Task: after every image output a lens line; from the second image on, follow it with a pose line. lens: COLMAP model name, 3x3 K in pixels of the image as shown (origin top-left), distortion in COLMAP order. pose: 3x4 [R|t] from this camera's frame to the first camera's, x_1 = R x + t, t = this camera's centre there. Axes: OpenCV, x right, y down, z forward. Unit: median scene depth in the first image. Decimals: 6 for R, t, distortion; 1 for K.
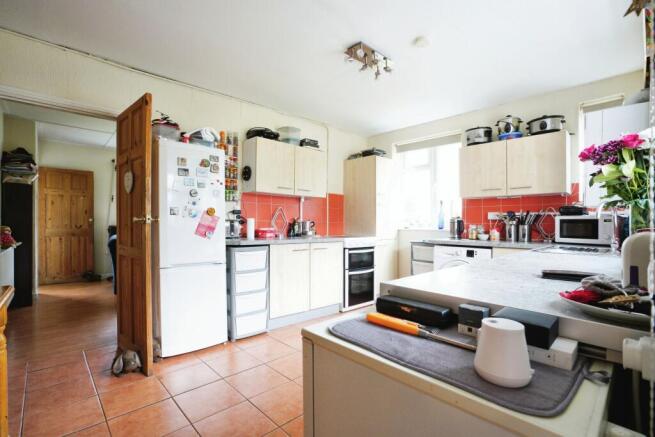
lens RADIAL K [[304.4, 0, 327.5], [0, 304.4, 218.5], [0, 0, 1]] dist [-0.046118, 0.018109]
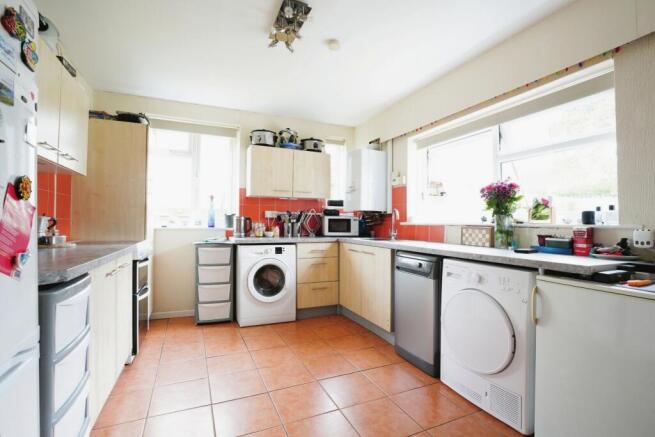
lens RADIAL K [[304.4, 0, 327.5], [0, 304.4, 218.5], [0, 0, 1]] dist [-0.046118, 0.018109]
pose [[0.342177, 0.005944, 0.939617, -0.431512], [-0.021251, 0.999773, 0.001414, -0.000255], [-0.939395, -0.020452, 0.342226, 0.440411]]
